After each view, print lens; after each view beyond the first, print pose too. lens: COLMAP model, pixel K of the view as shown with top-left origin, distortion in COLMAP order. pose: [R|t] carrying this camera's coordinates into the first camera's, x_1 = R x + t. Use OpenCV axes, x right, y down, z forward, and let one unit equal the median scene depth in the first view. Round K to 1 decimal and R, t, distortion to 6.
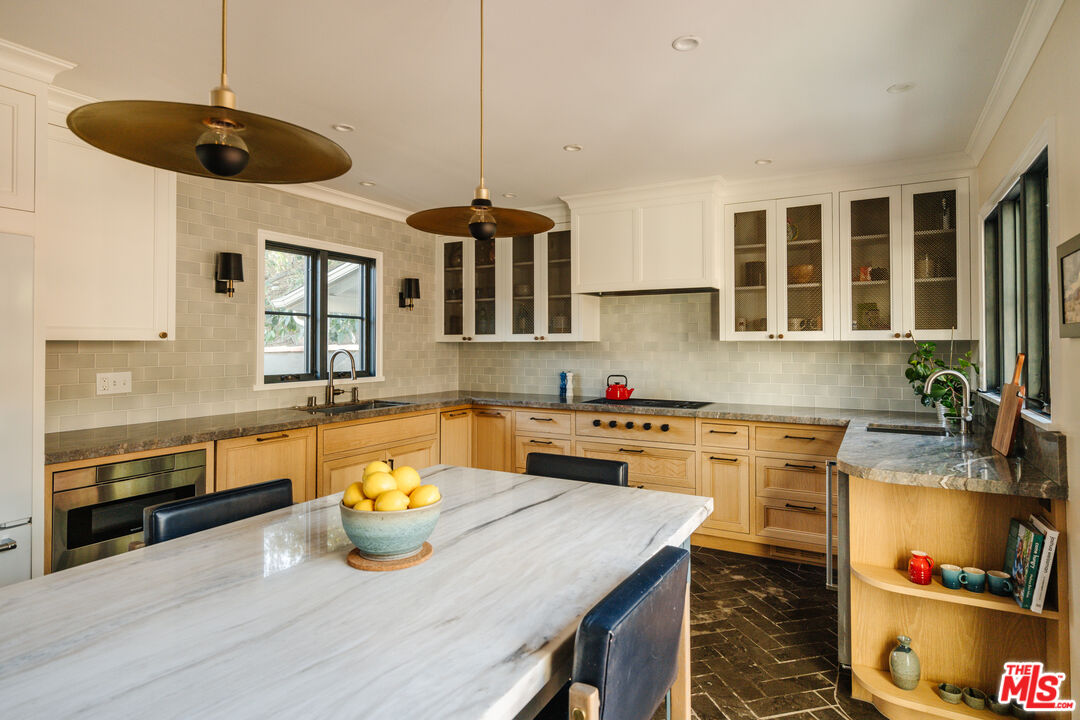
lens RADIAL K [[592.0, 0, 541.5], [0, 592.0, 335.4], [0, 0, 1]] dist [0.006929, 0.000528]
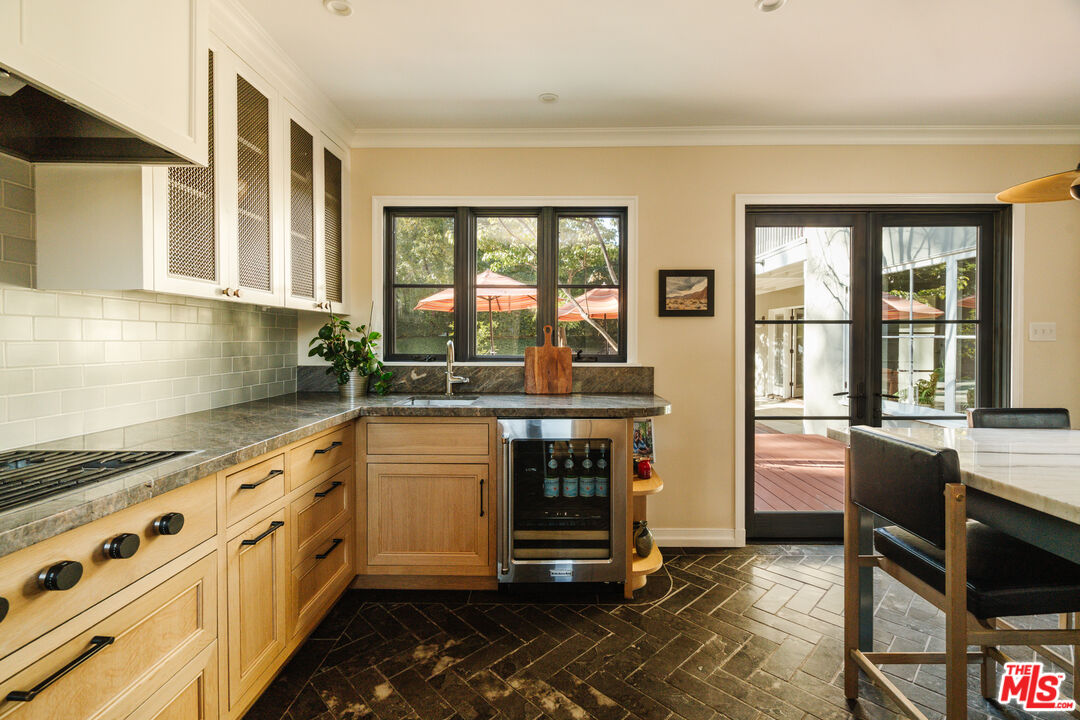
lens RADIAL K [[502.0, 0, 539.1], [0, 502.0, 345.2], [0, 0, 1]] dist [-0.000656, 0.000051]
pose [[-0.500999, -0.007760, 0.865413, -0.155313], [-0.012654, 0.999919, 0.001641, 0.044536], [-0.865355, -0.010129, -0.501056, 0.931777]]
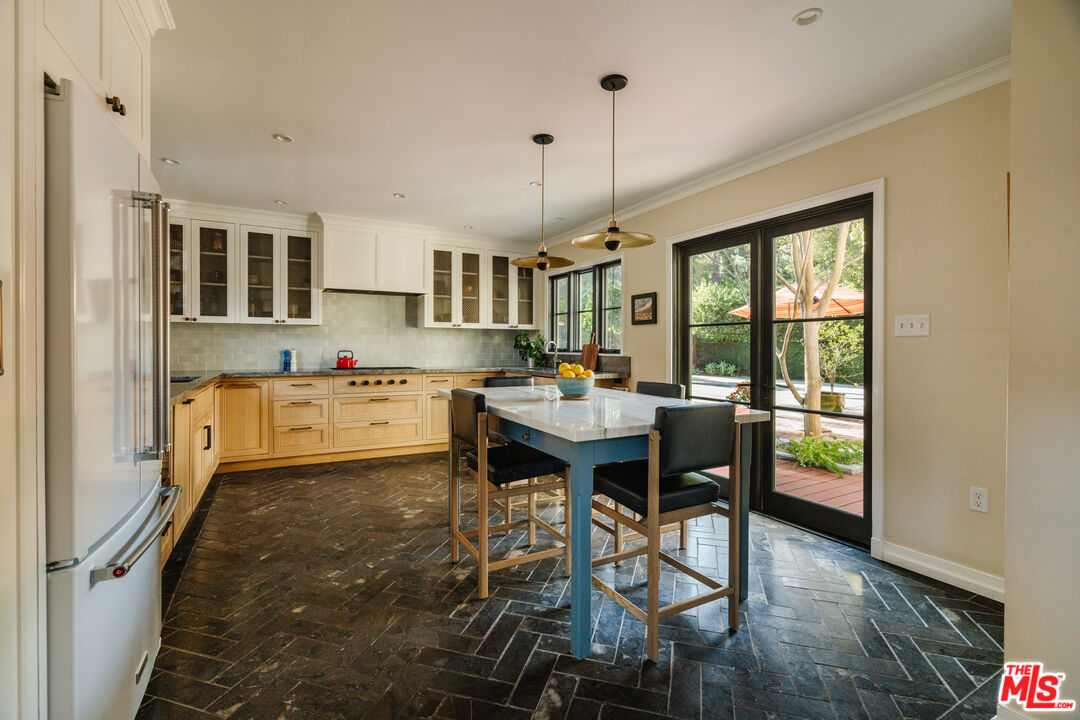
lens RADIAL K [[502.0, 0, 539.1], [0, 502.0, 345.2], [0, 0, 1]] dist [-0.000656, 0.000051]
pose [[0.538515, 0.004070, 0.842606, -0.682498], [-0.016938, 0.999839, 0.005996, 0.044819], [-0.842445, -0.017501, 0.538497, -0.003919]]
